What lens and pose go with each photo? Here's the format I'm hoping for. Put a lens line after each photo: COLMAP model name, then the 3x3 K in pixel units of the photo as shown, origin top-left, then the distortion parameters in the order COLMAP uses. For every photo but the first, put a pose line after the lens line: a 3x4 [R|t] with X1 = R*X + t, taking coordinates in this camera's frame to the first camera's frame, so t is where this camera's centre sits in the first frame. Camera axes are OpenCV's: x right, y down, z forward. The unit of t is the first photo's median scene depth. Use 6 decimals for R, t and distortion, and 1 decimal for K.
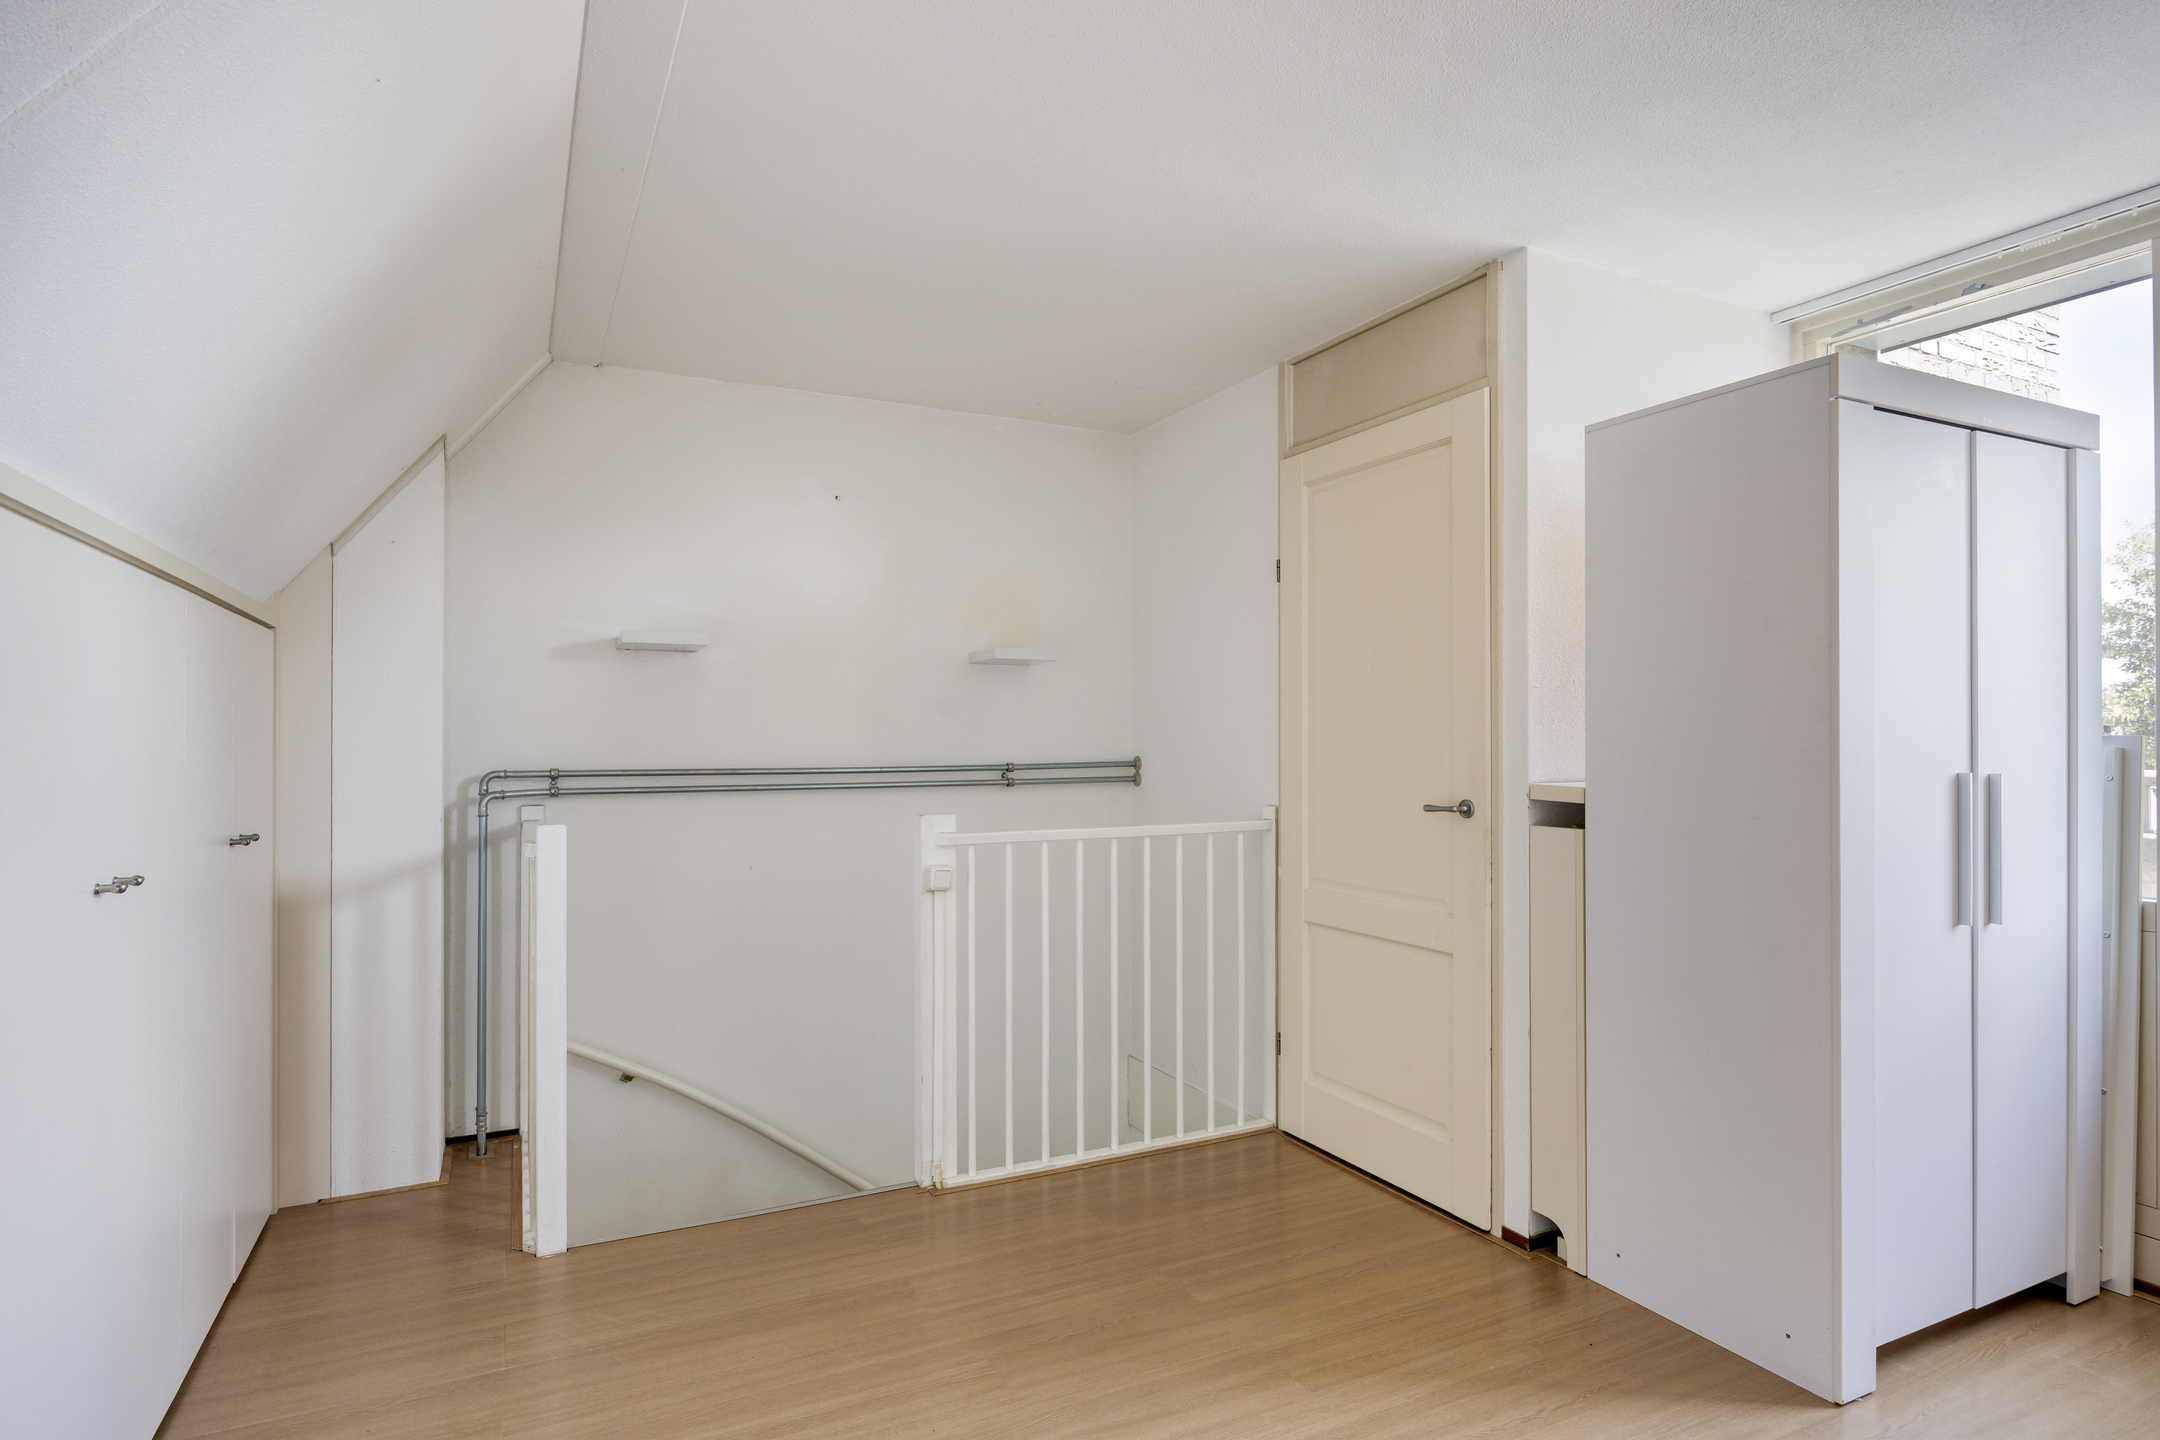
lens RADIAL K [[1144.2, 0, 1082.3], [0, 1144.2, 735.2], [0, 0, 1]] dist [-0.001300, -0.002261]
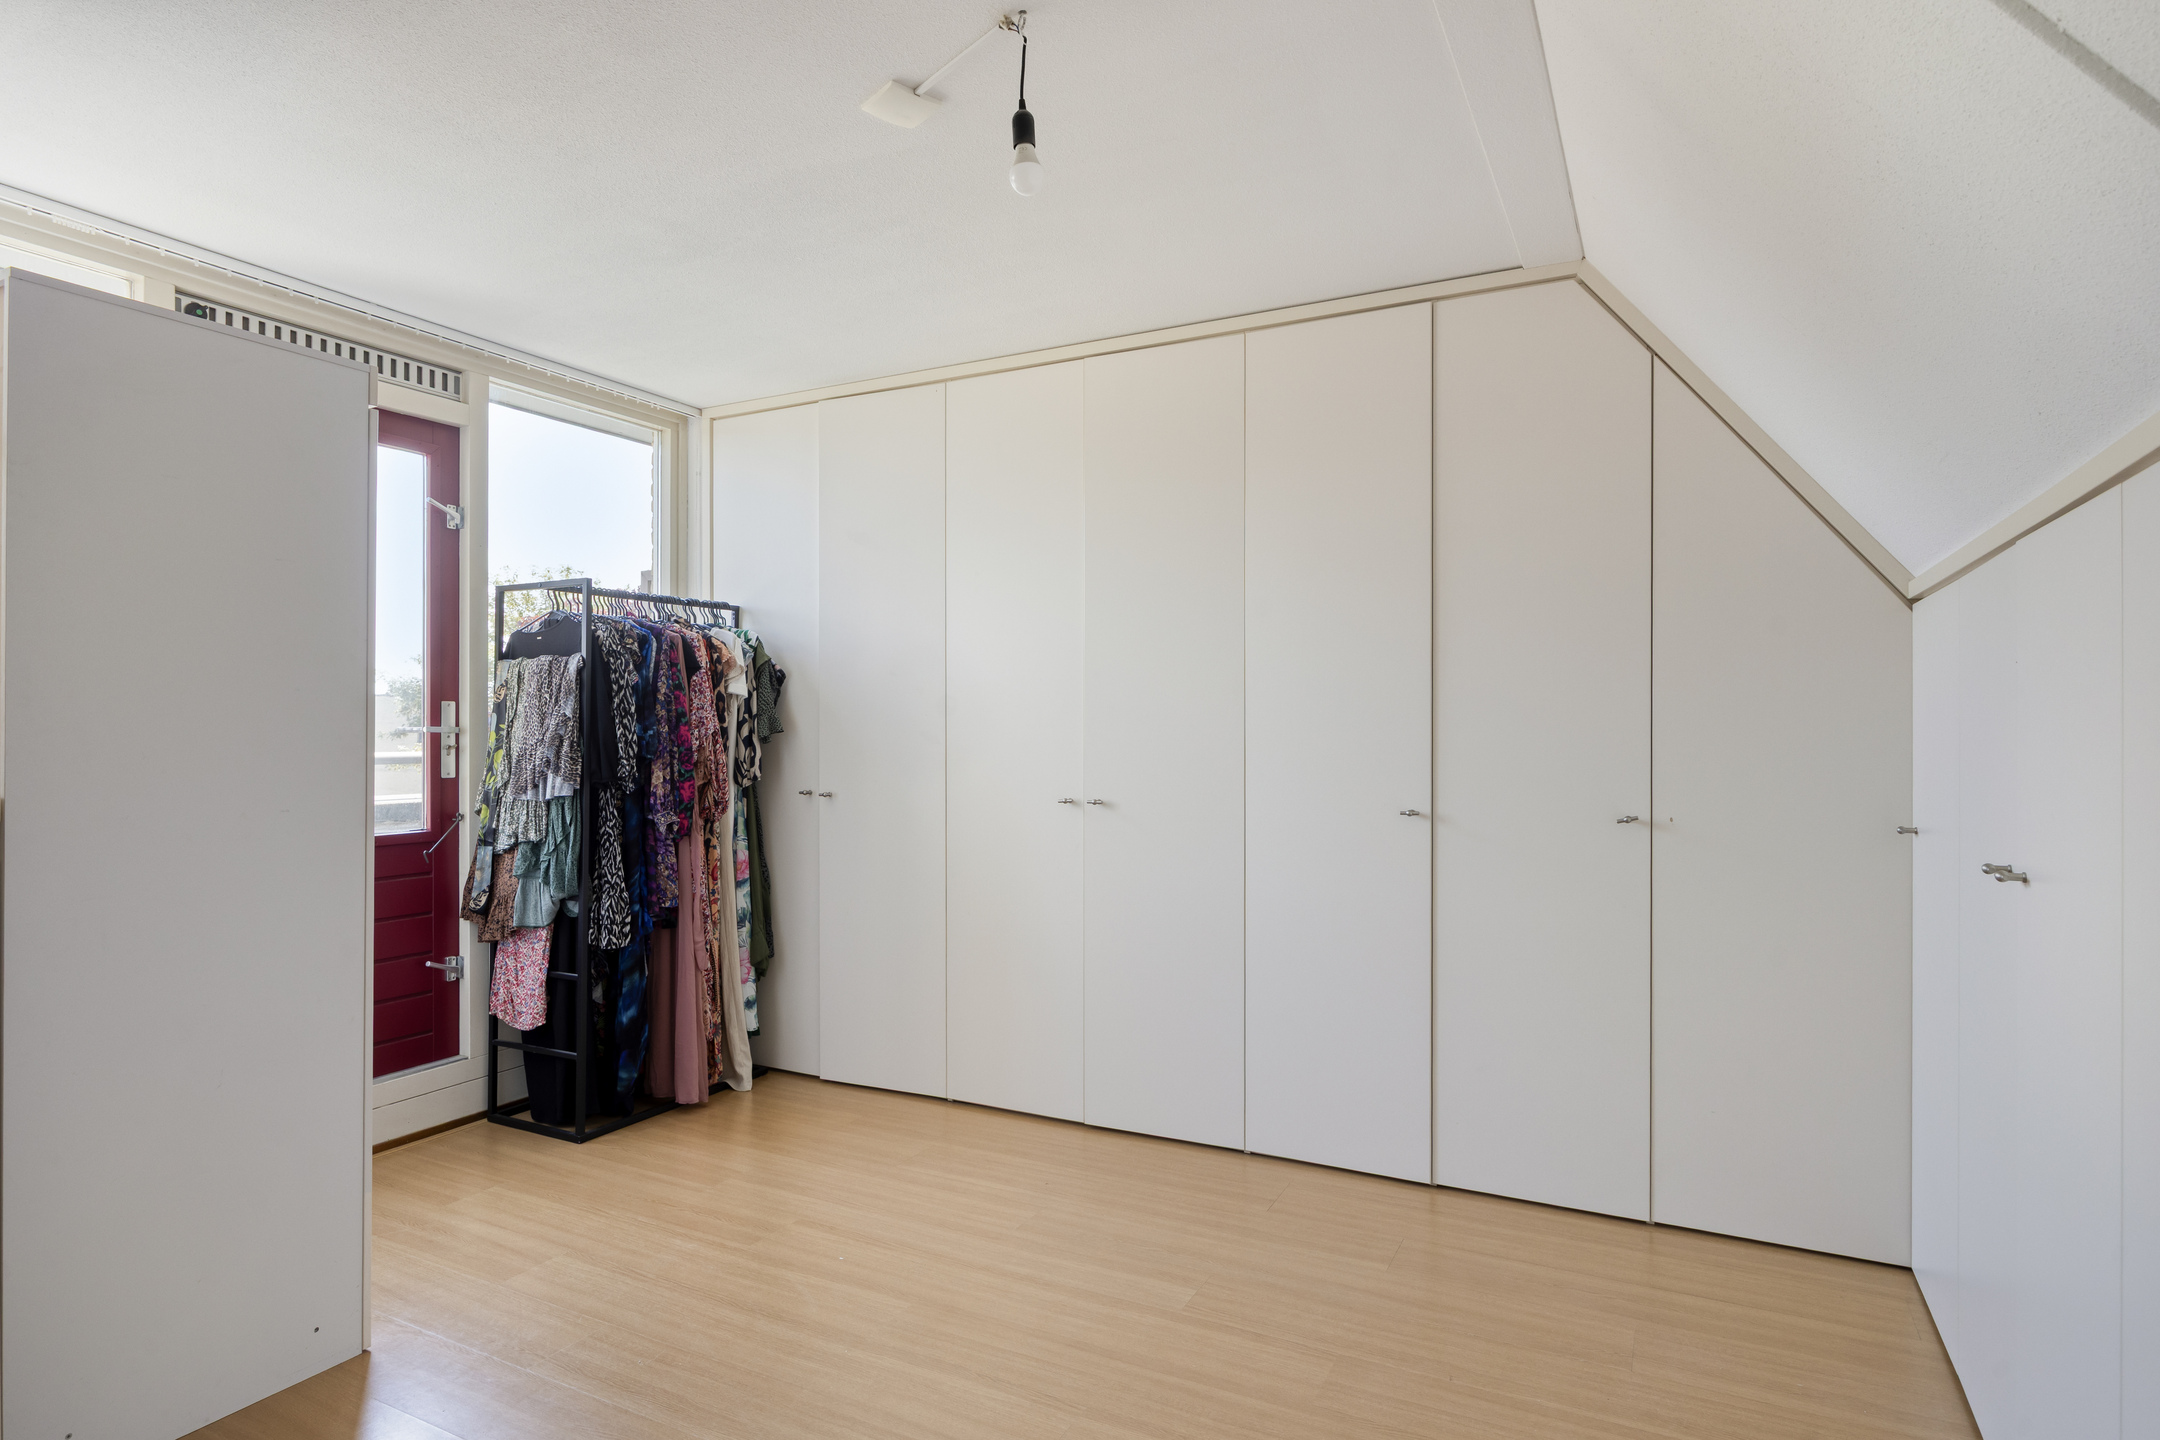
lens RADIAL K [[1144.2, 0, 1093.6], [0, 1144.2, 724.6], [0, 0, 1]] dist [-0.001300, -0.002261]
pose [[-0.590017, 0.000098, 0.807391, -0.430284], [-0.002920, 0.999993, -0.002255, 0.000640], [-0.807385, -0.003688, -0.590013, 0.775622]]
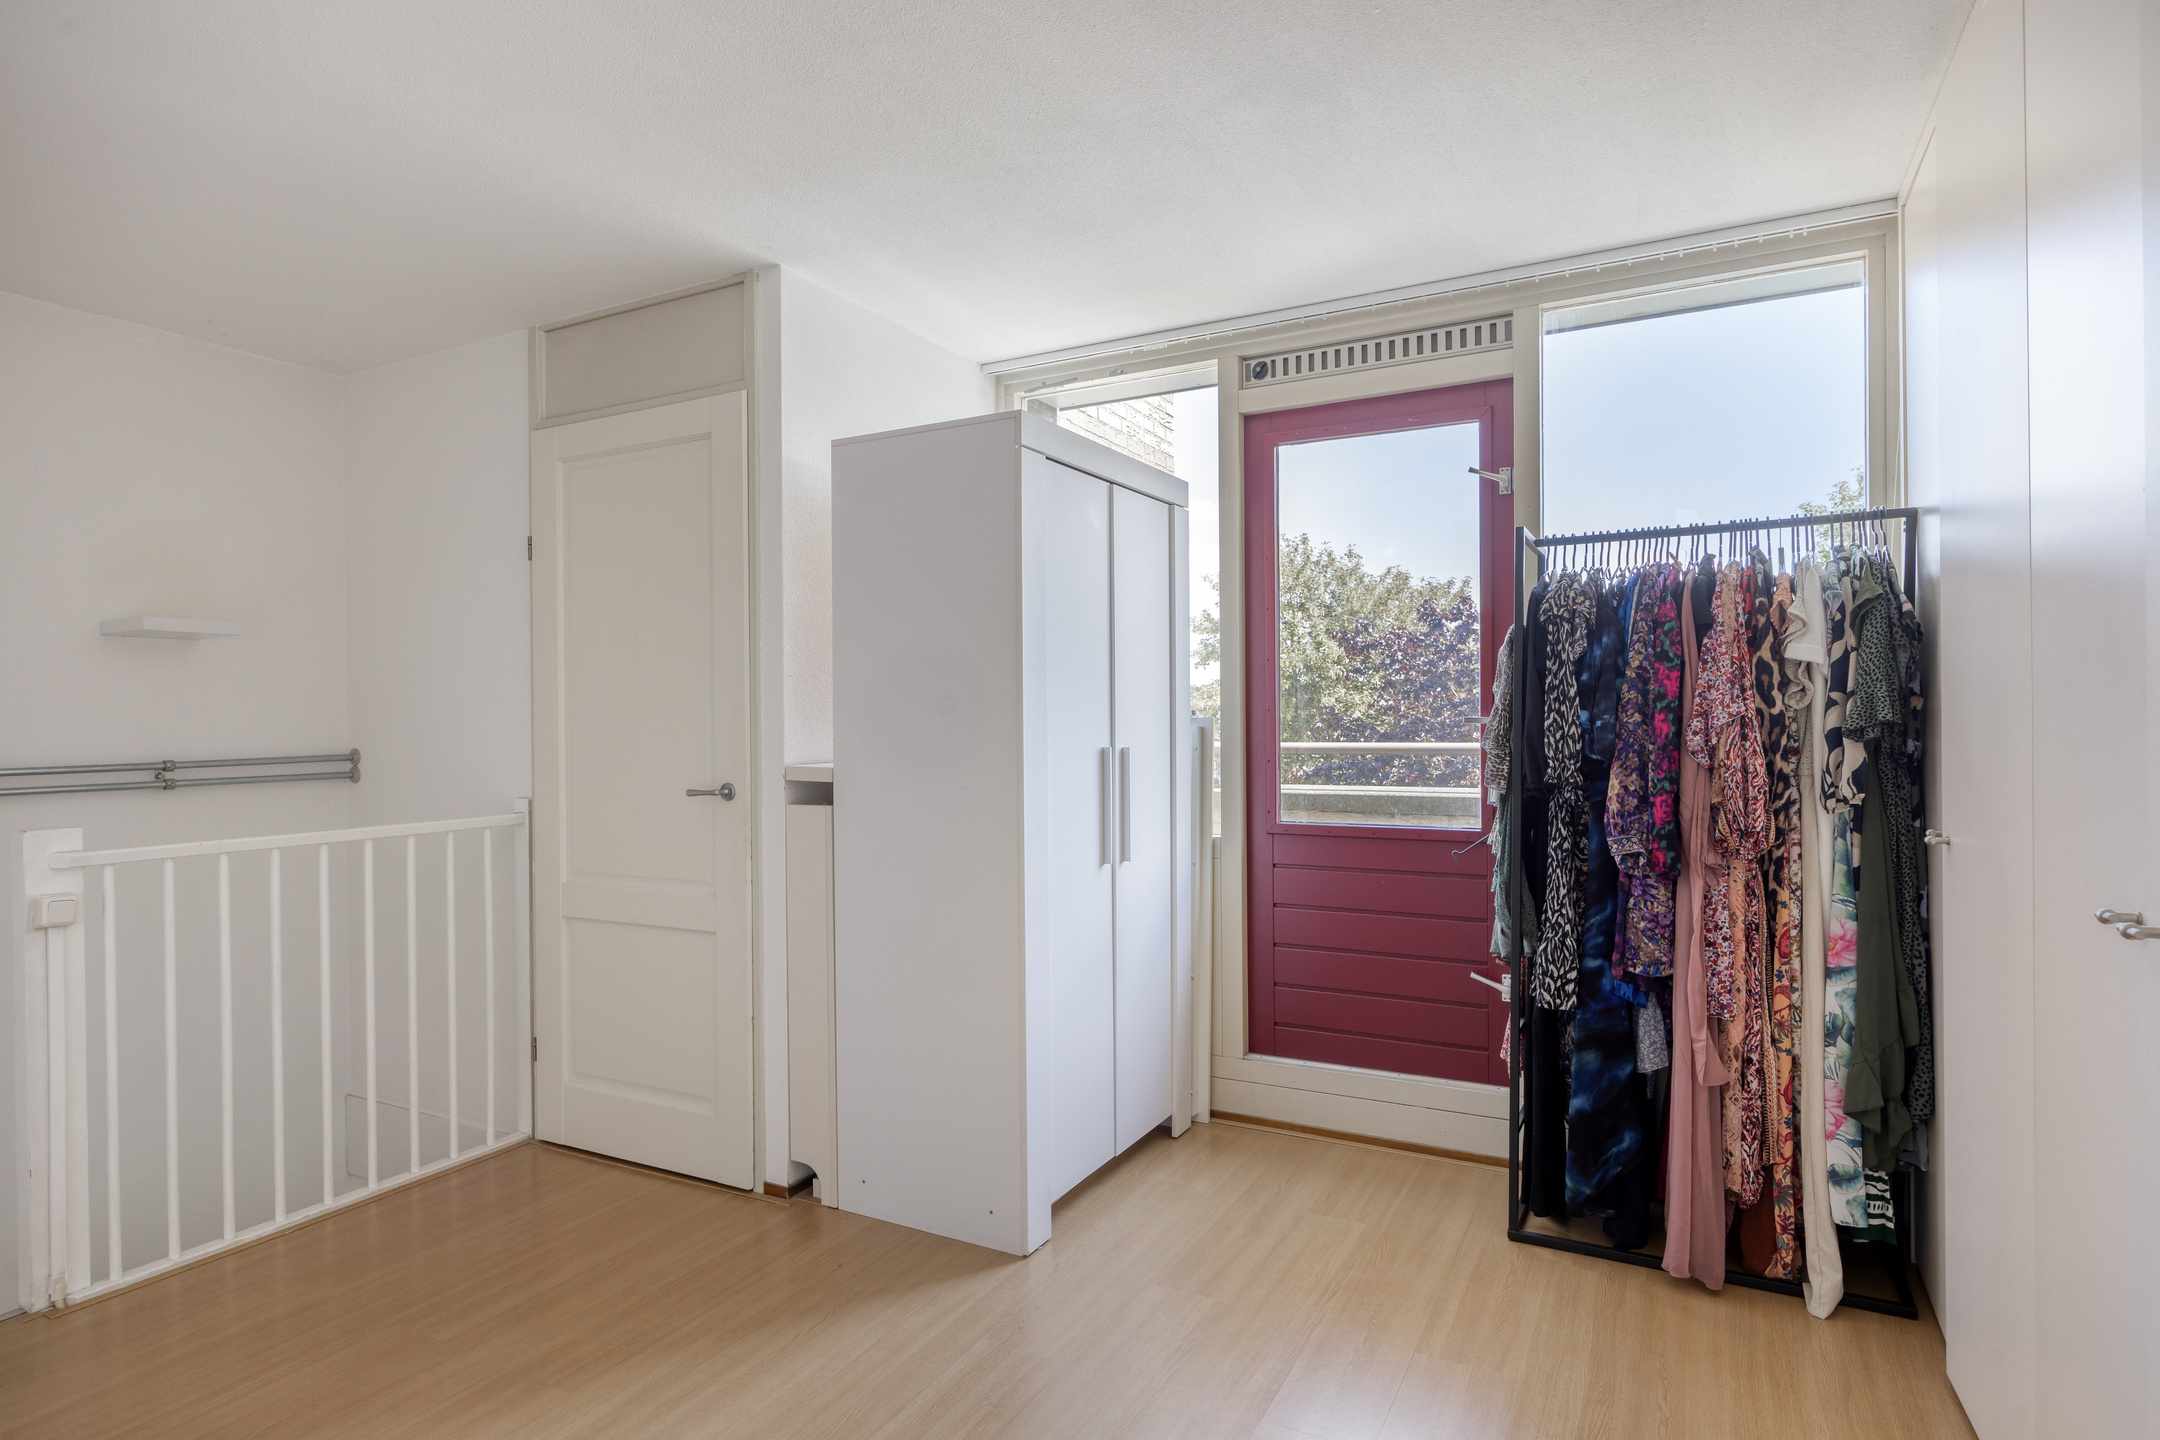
lens RADIAL K [[1144.2, 0, 1081.8], [0, 1144.2, 720.3], [0, 0, 1]] dist [-0.001300, -0.002261]
pose [[0.817302, -0.007786, 0.576157, -0.001007], [0.008792, 0.999961, 0.001041, 0.001012], [-0.576143, 0.004215, 0.817338, -0.037888]]
